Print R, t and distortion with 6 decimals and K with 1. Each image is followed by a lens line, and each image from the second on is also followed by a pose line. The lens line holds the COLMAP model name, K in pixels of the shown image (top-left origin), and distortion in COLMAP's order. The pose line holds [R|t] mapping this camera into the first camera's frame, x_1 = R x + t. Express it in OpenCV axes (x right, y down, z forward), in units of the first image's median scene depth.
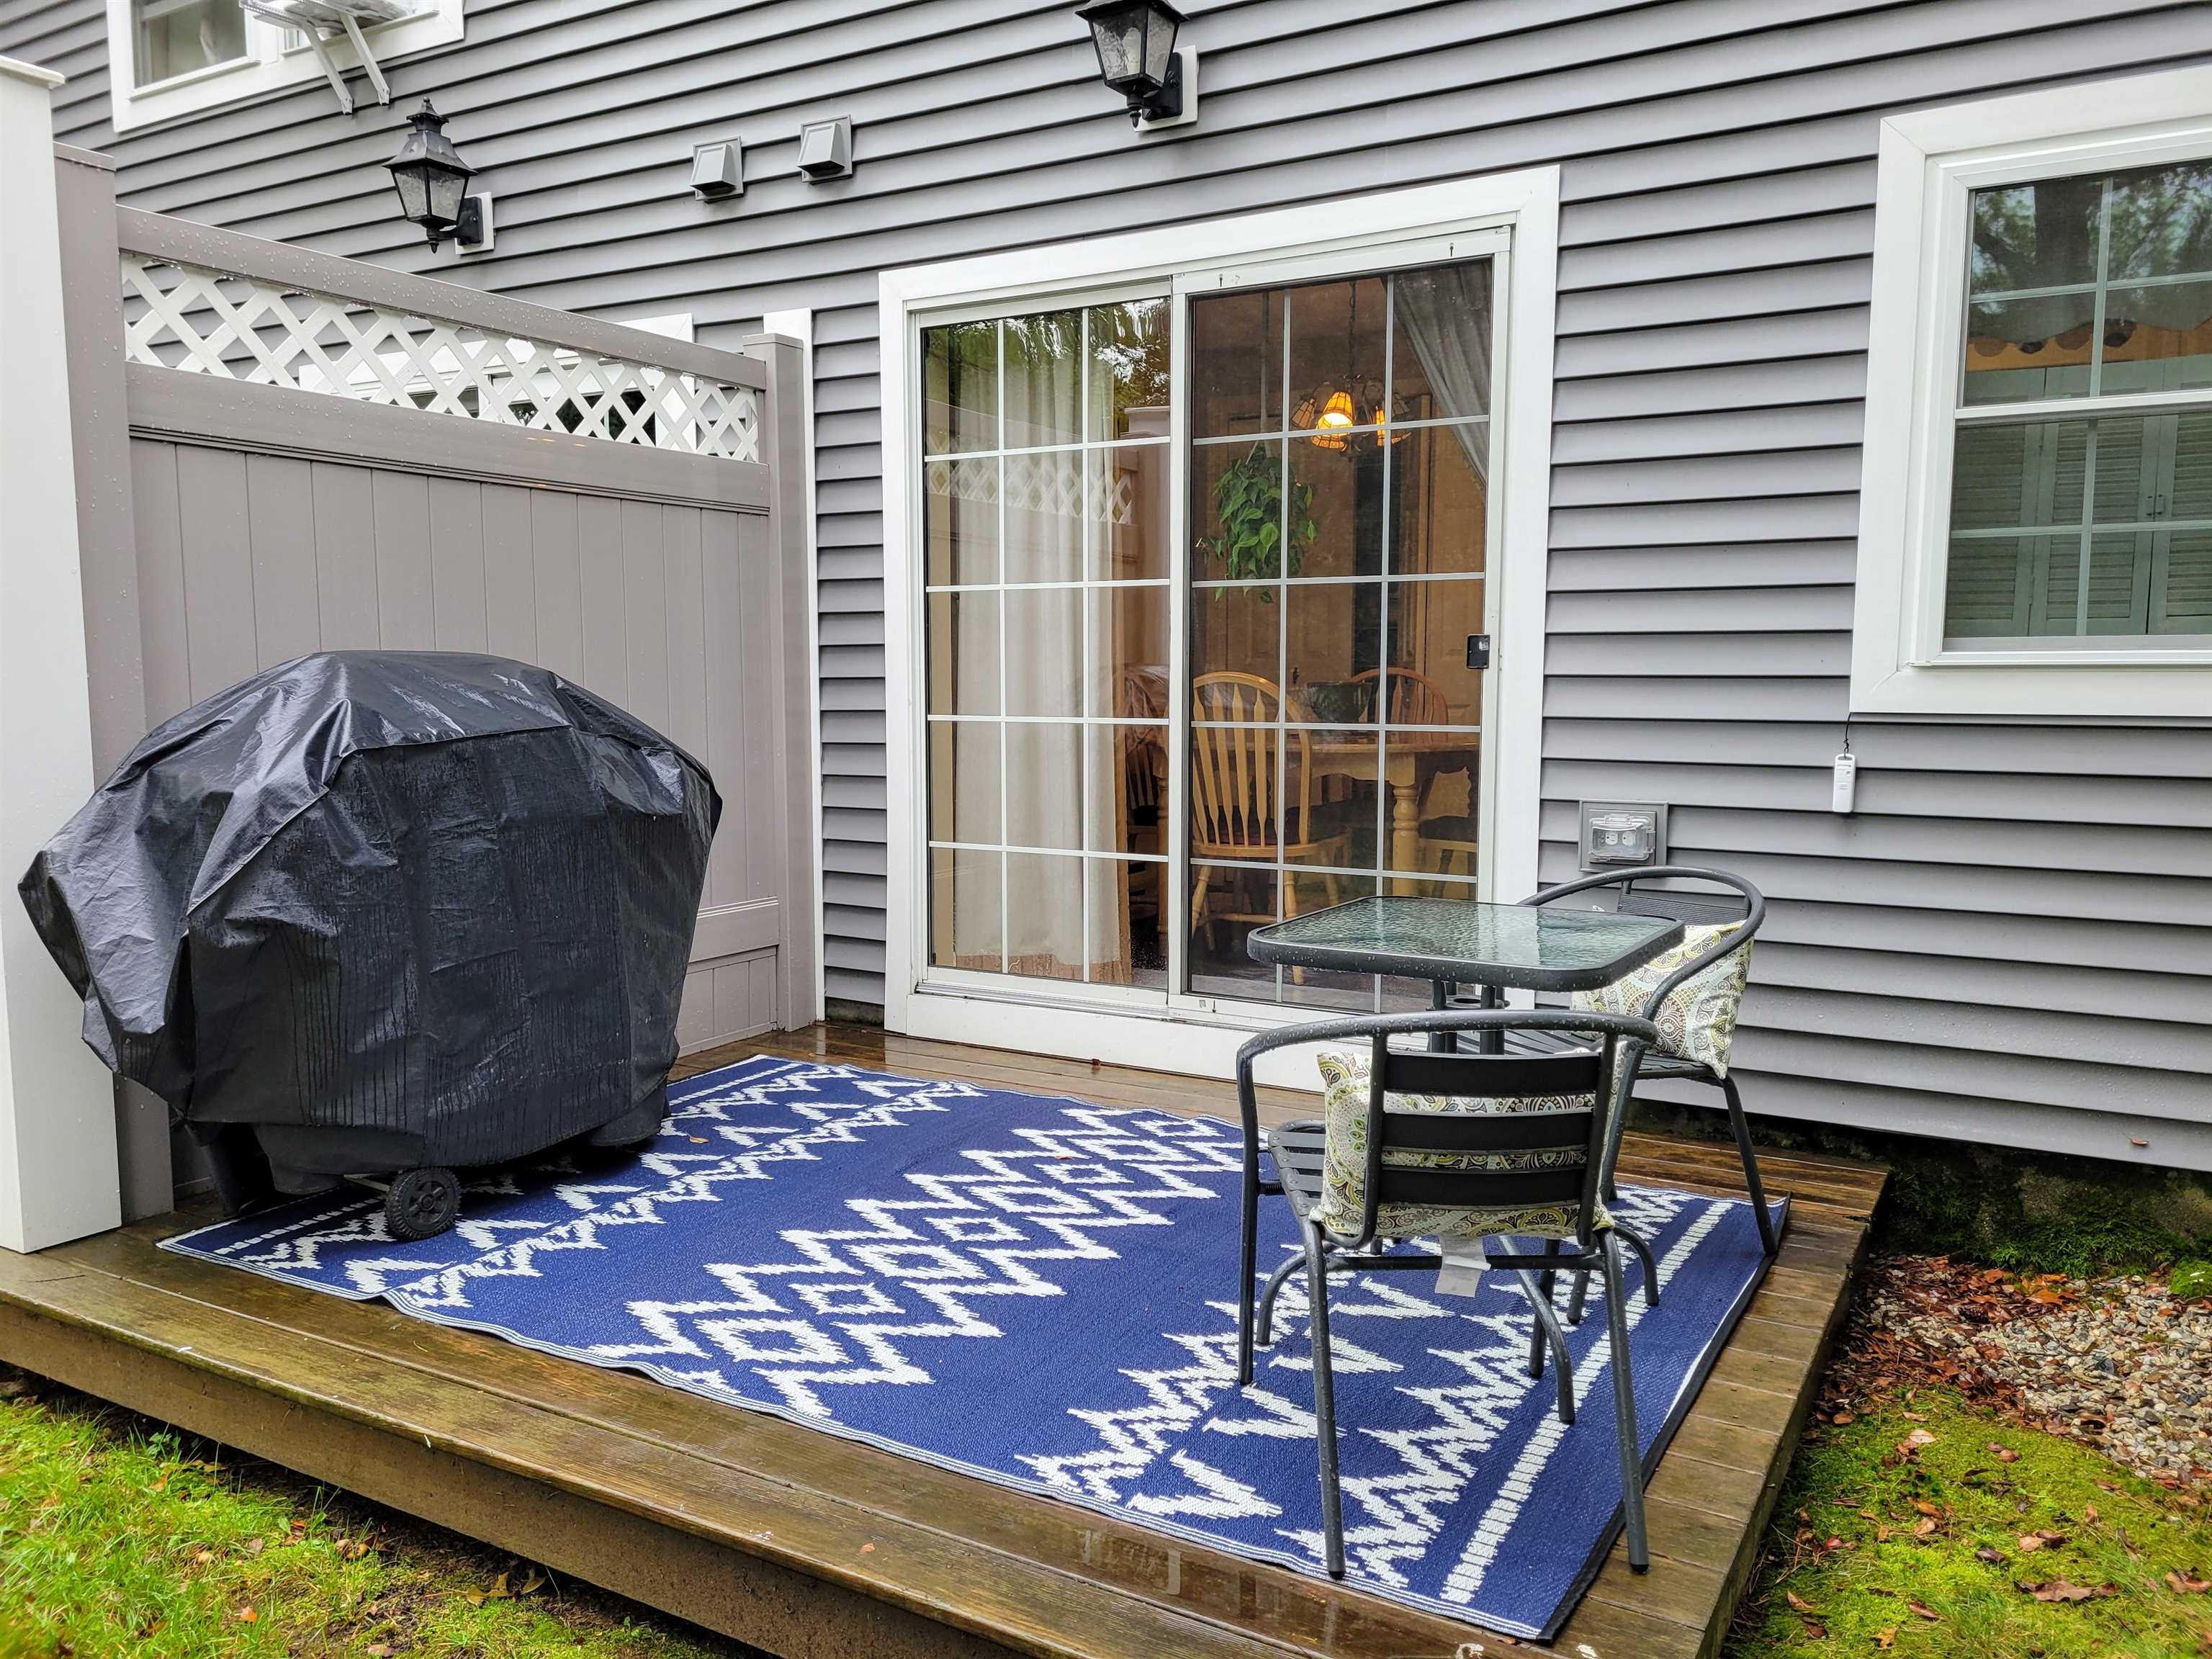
lens RADIAL K [[1660.5, 0, 1105.8], [0, 1660.5, 820.8], [0, 0, 1]] dist [0.040029, -0.009498]
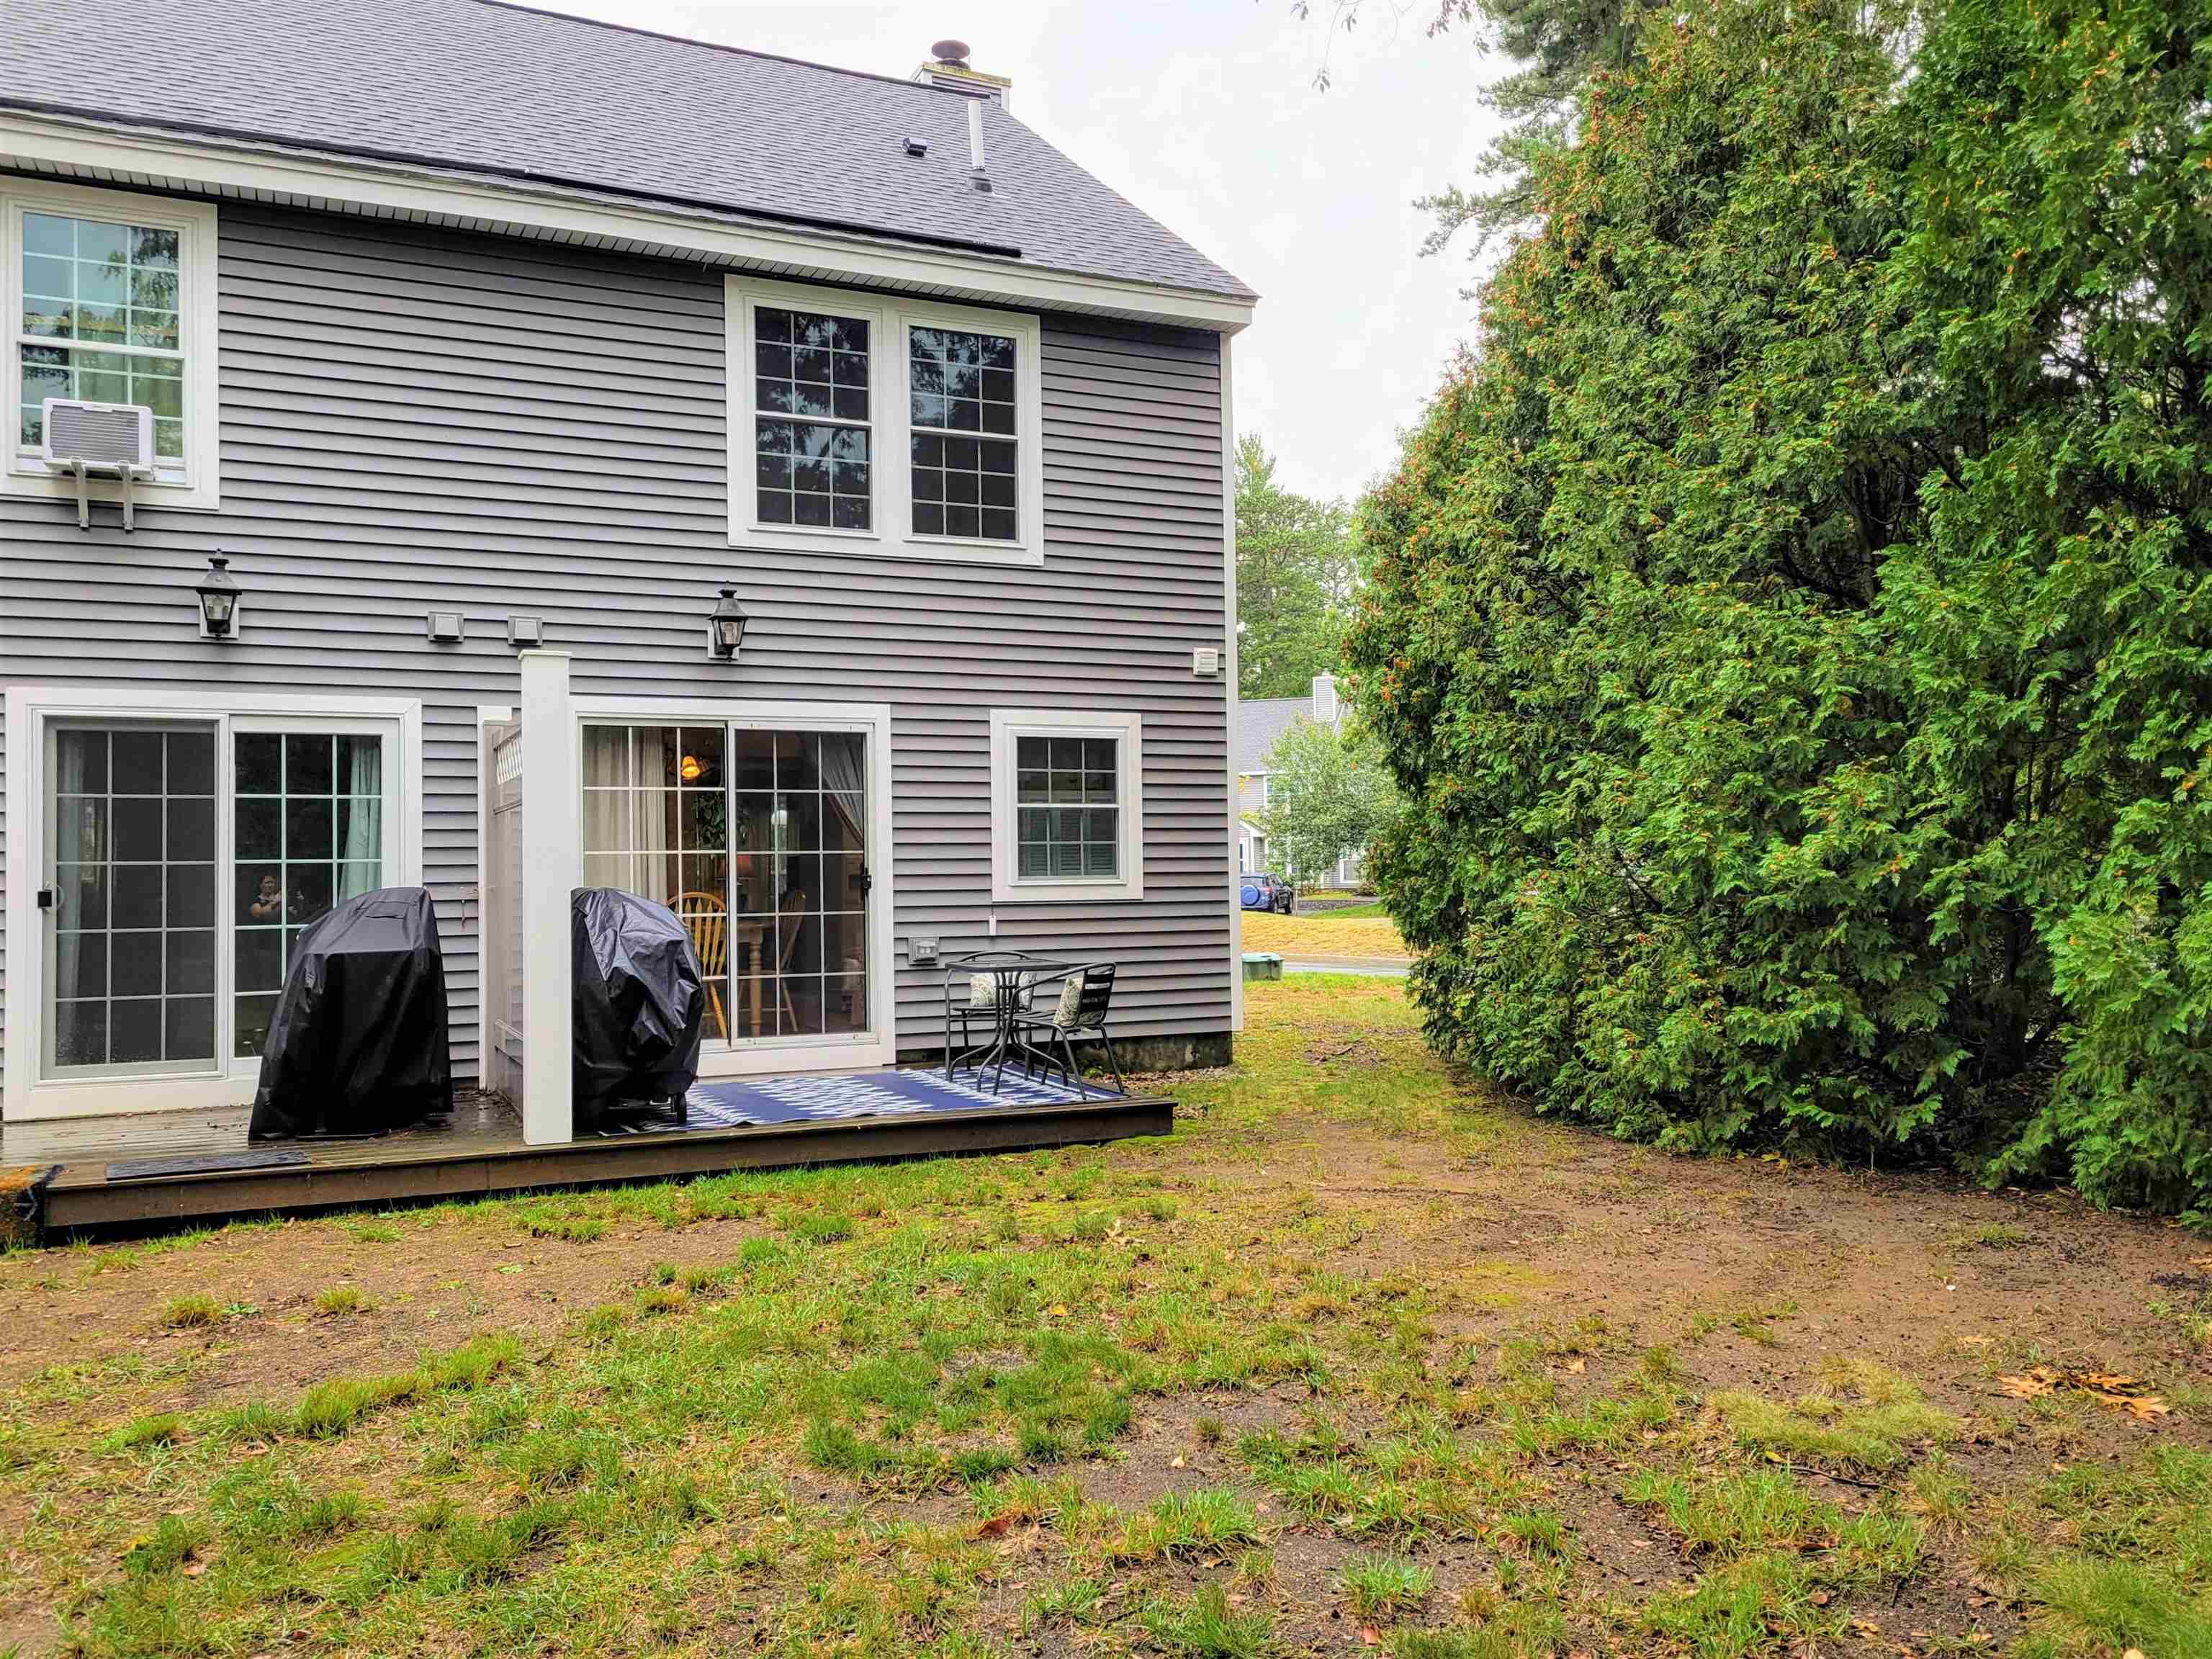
lens RADIAL K [[1660.5, 0, 1104.5], [0, 1660.5, 831.7], [0, 0, 1]] dist [0.040029, -0.009498]
pose [[0.580358, 0.020479, 0.814104, -1.717020], [0.095411, 0.991089, -0.092947, 0.097807], [-0.808753, 0.131617, 0.573233, -0.803202]]
